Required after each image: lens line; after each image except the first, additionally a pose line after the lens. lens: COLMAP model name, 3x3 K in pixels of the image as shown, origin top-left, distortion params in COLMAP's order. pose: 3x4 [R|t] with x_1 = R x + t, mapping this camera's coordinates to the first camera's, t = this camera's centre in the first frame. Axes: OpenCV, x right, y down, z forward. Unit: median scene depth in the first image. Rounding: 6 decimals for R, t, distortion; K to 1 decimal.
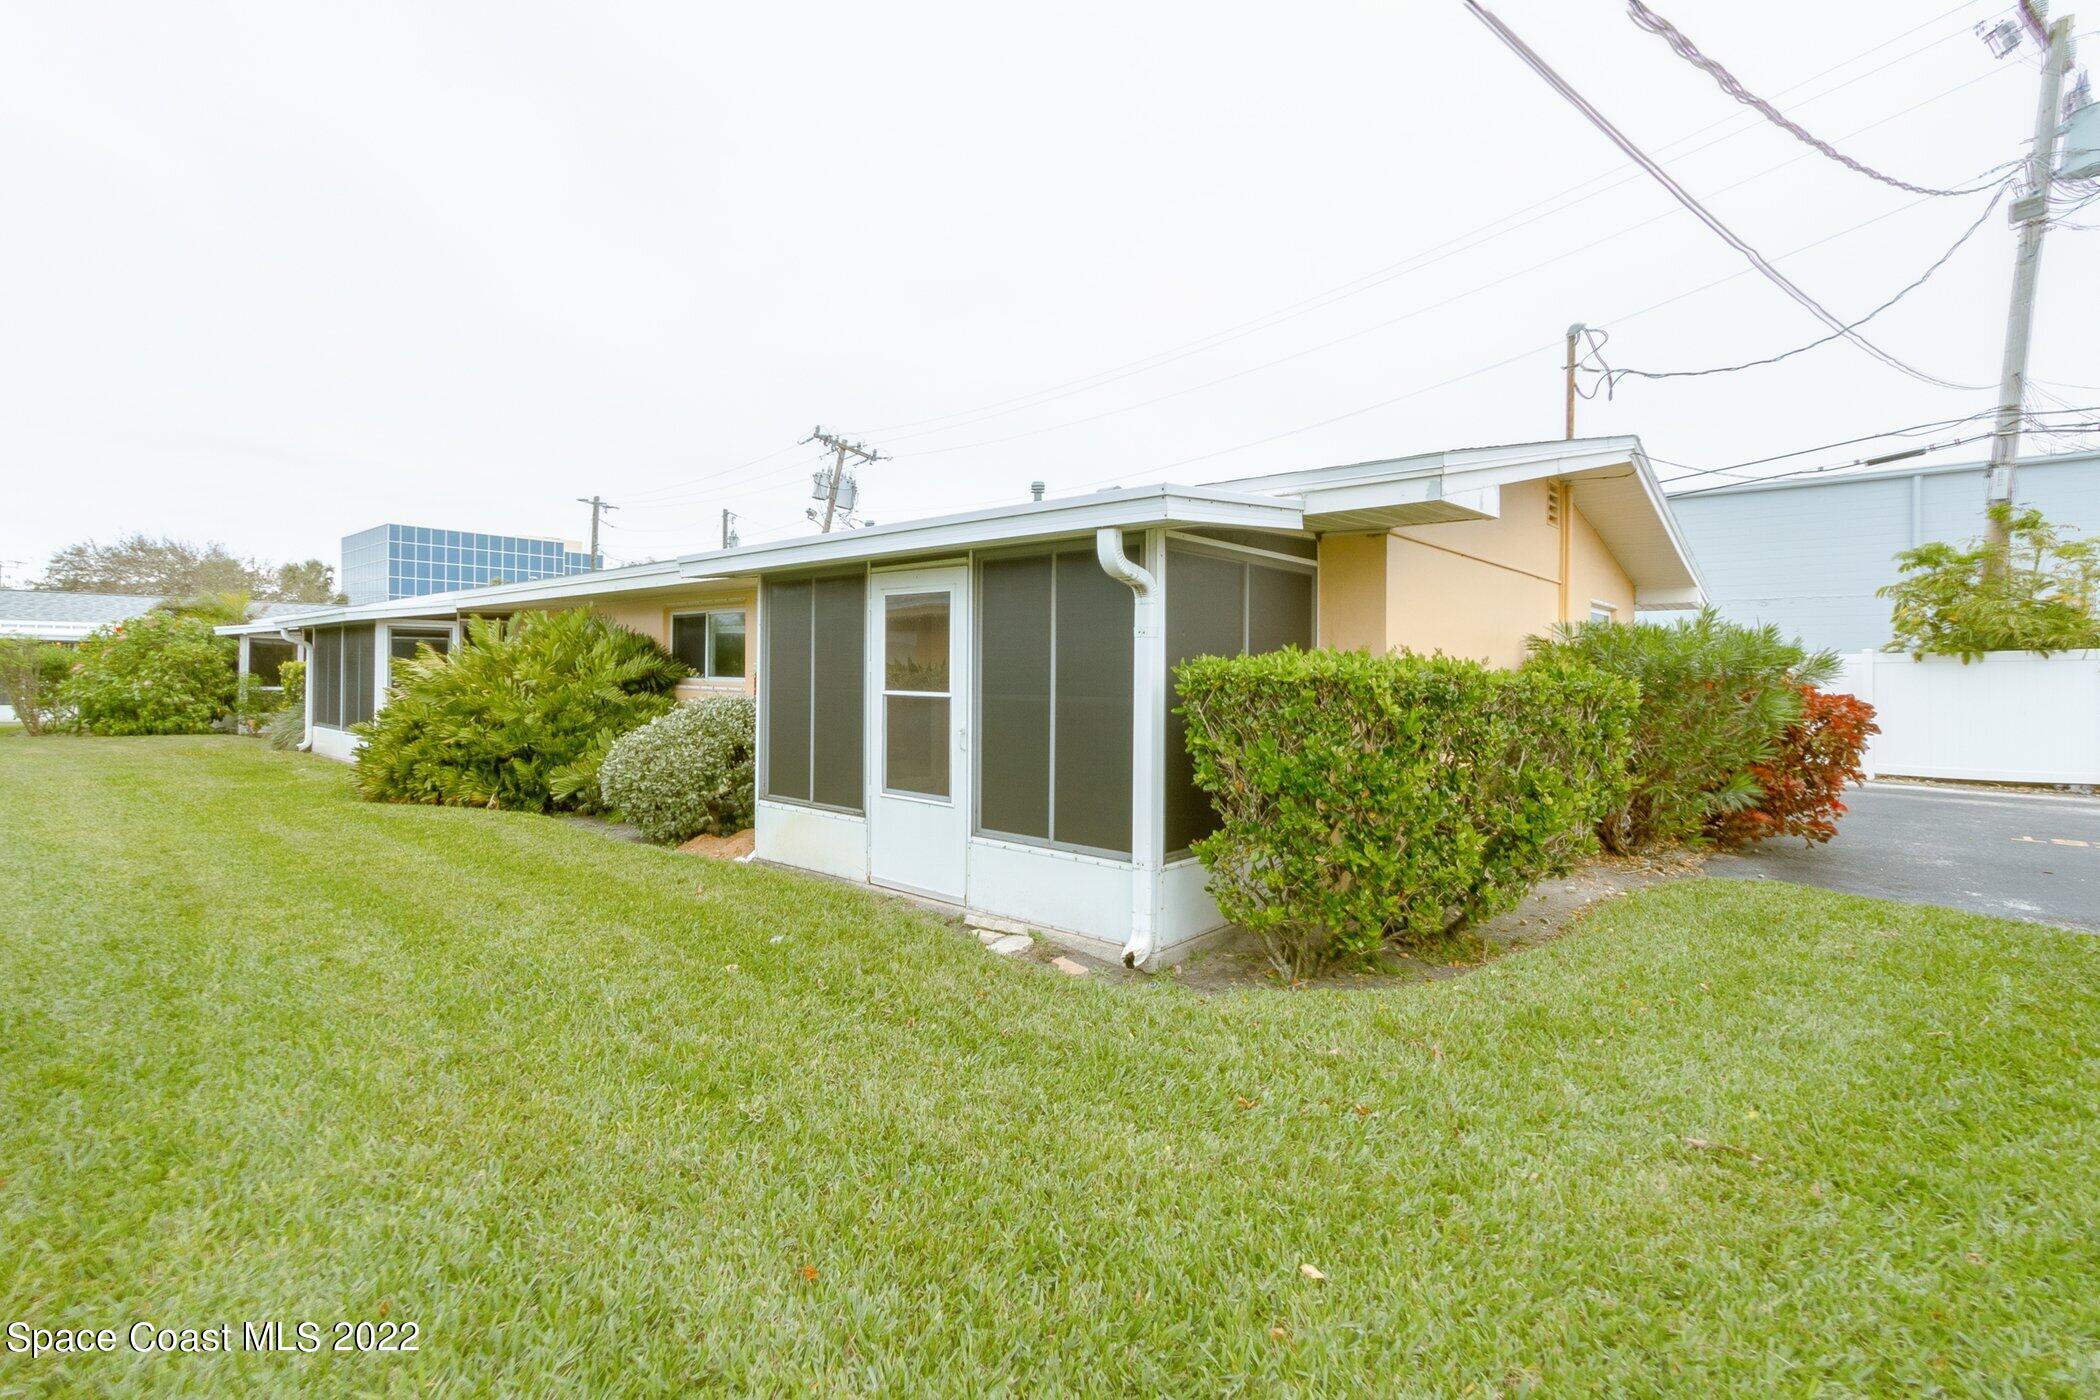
lens RADIAL K [[970.0, 0, 1035.4], [0, 970.0, 675.0], [0, 0, 1]] dist [0.005674, -0.000814]
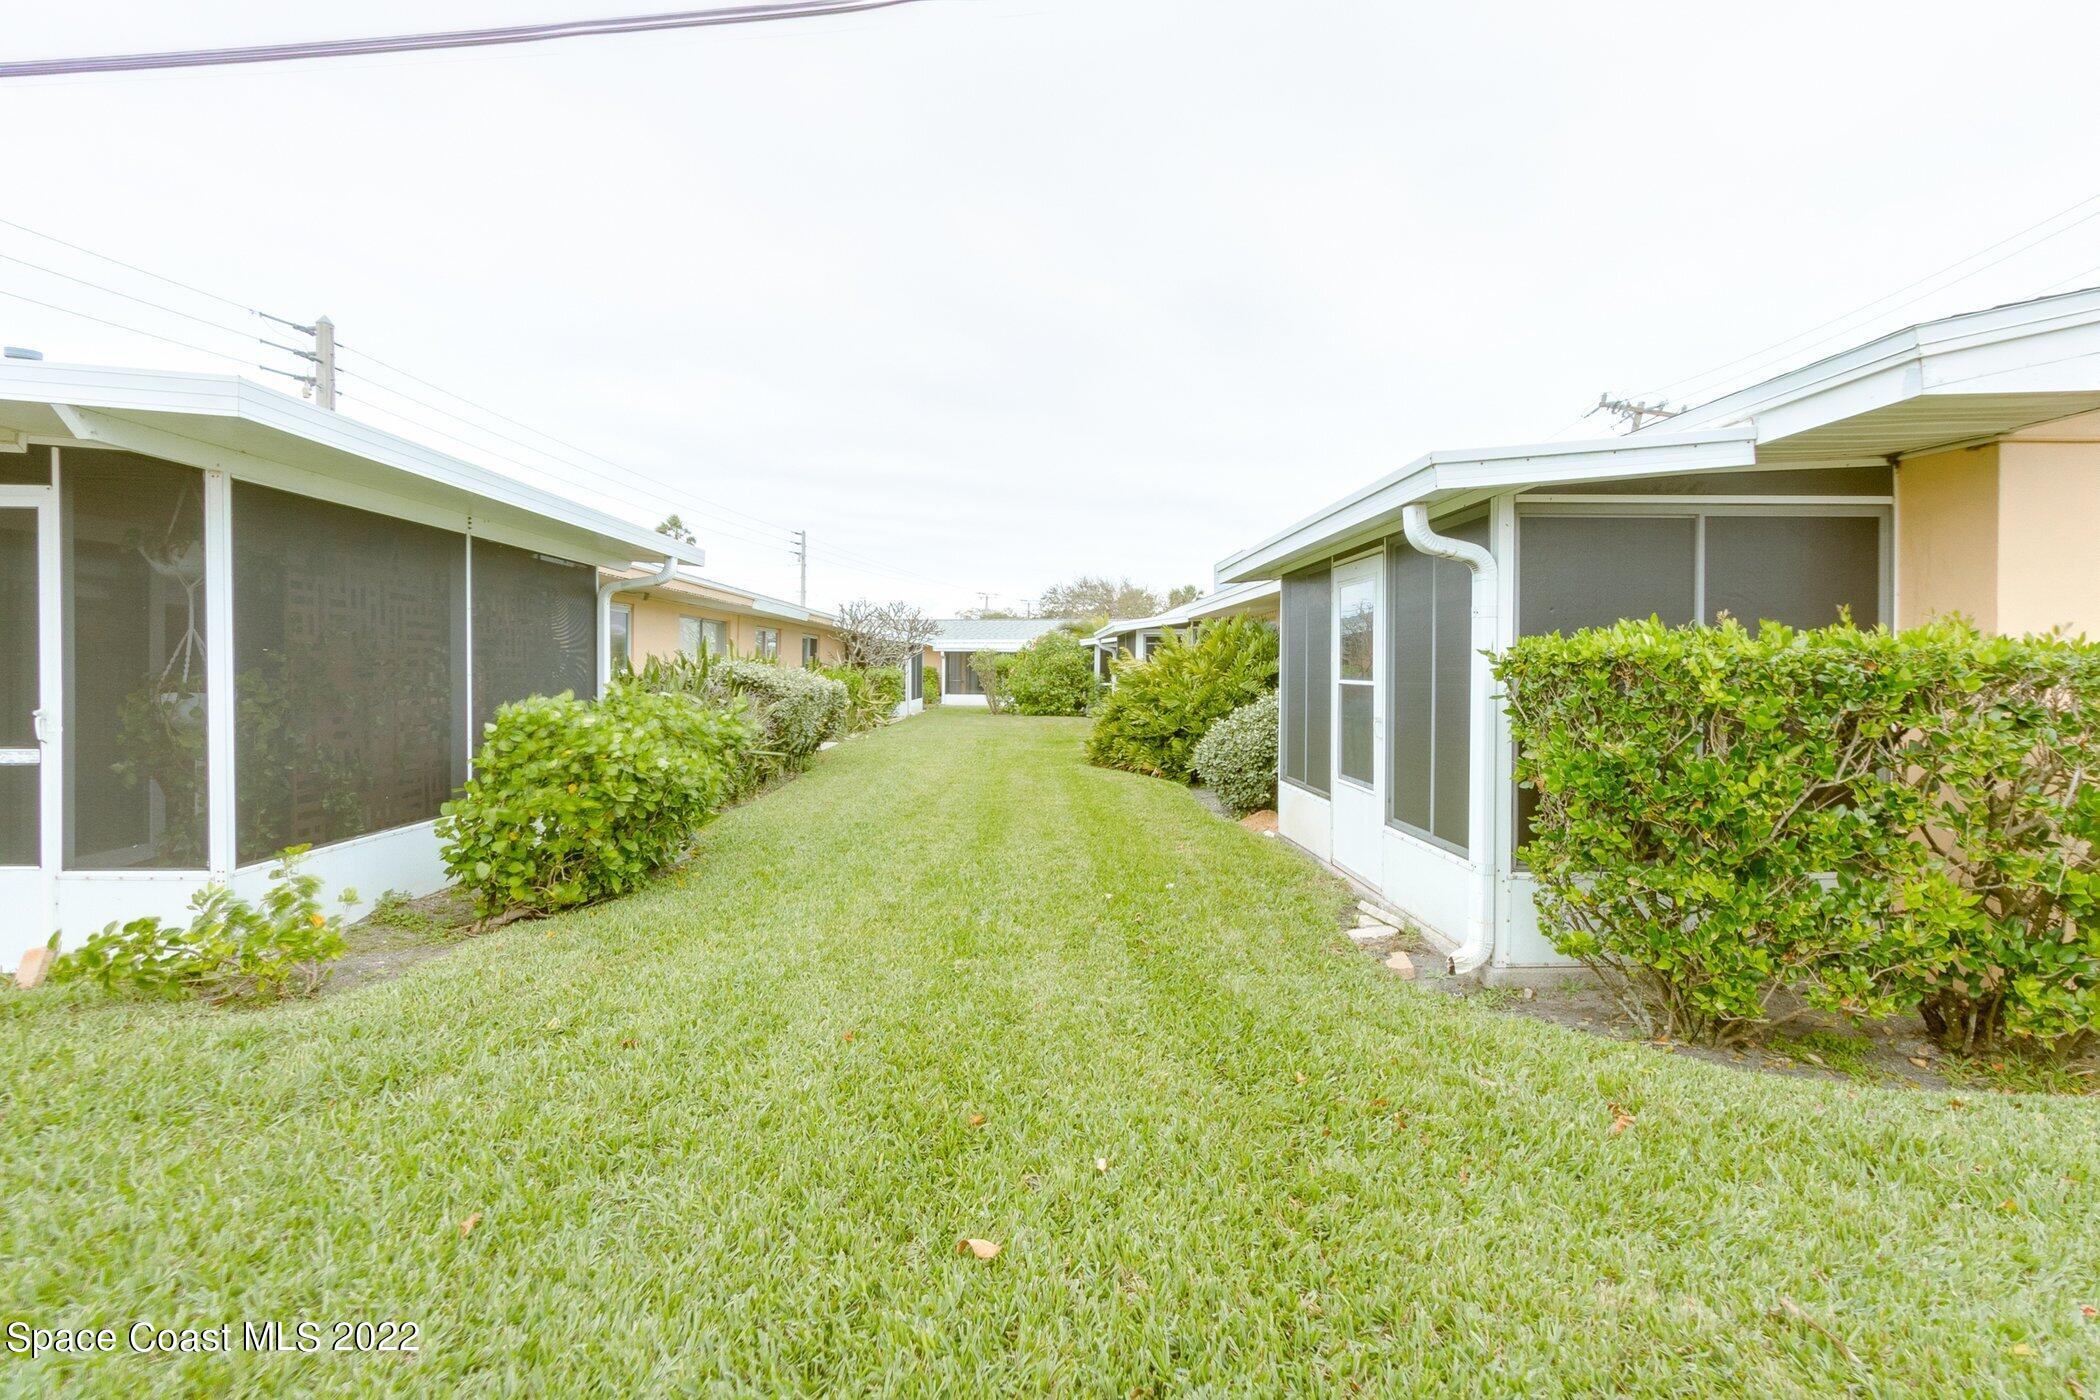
lens RADIAL K [[970.0, 0, 1035.4], [0, 970.0, 675.0], [0, 0, 1]] dist [0.005674, -0.000814]
pose [[0.665432, -0.004289, -0.746446, 0.328585], [0.003338, 0.999991, -0.002770, 0.010288], [0.746451, -0.000649, 0.665440, 0.052549]]
